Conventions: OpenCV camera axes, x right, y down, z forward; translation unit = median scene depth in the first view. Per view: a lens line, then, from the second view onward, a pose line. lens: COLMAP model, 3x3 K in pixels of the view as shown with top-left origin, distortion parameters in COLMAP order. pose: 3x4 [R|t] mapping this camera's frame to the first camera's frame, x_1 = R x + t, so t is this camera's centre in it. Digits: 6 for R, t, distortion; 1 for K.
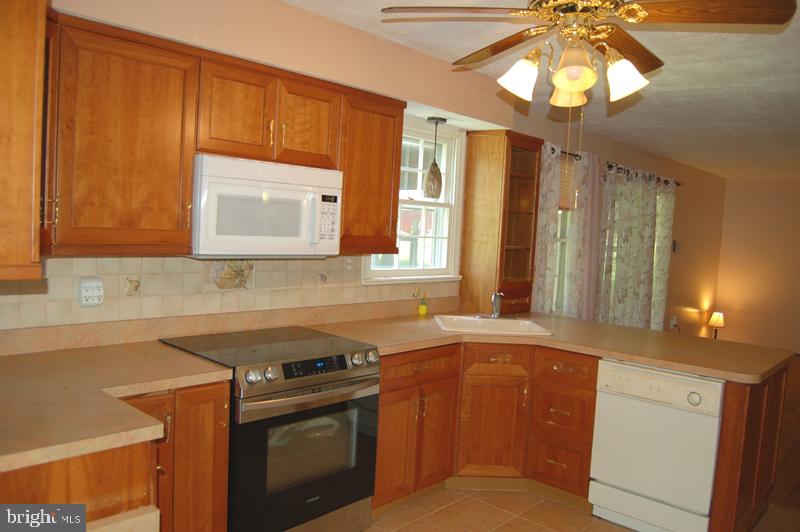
lens RADIAL K [[631.1, 0, 407.9], [0, 631.1, 267.2], [0, 0, 1]] dist [-0.098251, 0.045684]
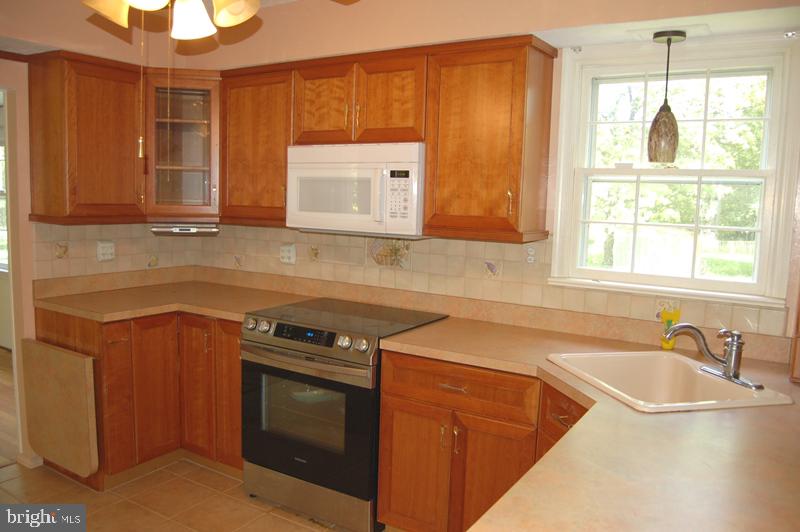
lens RADIAL K [[631.1, 0, 401.9], [0, 631.1, 267.6], [0, 0, 1]] dist [-0.098251, 0.045684]
pose [[0.176671, 0.061253, -0.982362, 0.799665], [-0.086135, 0.995195, 0.046562, -0.014619], [0.980494, 0.076390, 0.181098, 0.845187]]
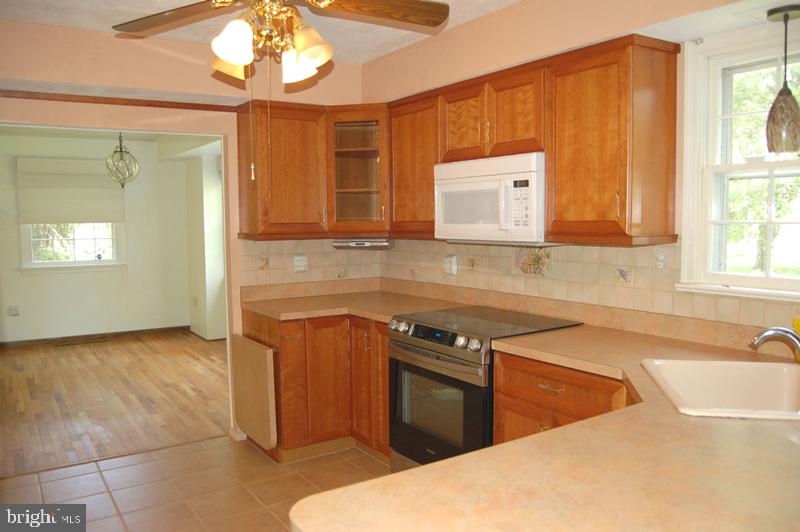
lens RADIAL K [[631.1, 0, 403.6], [0, 631.1, 268.8], [0, 0, 1]] dist [-0.098251, 0.045684]
pose [[-0.237897, 0.024128, -0.970991, 0.861322], [-0.068610, 0.996777, 0.041579, -0.005628], [0.968864, 0.076511, -0.235475, 1.062636]]
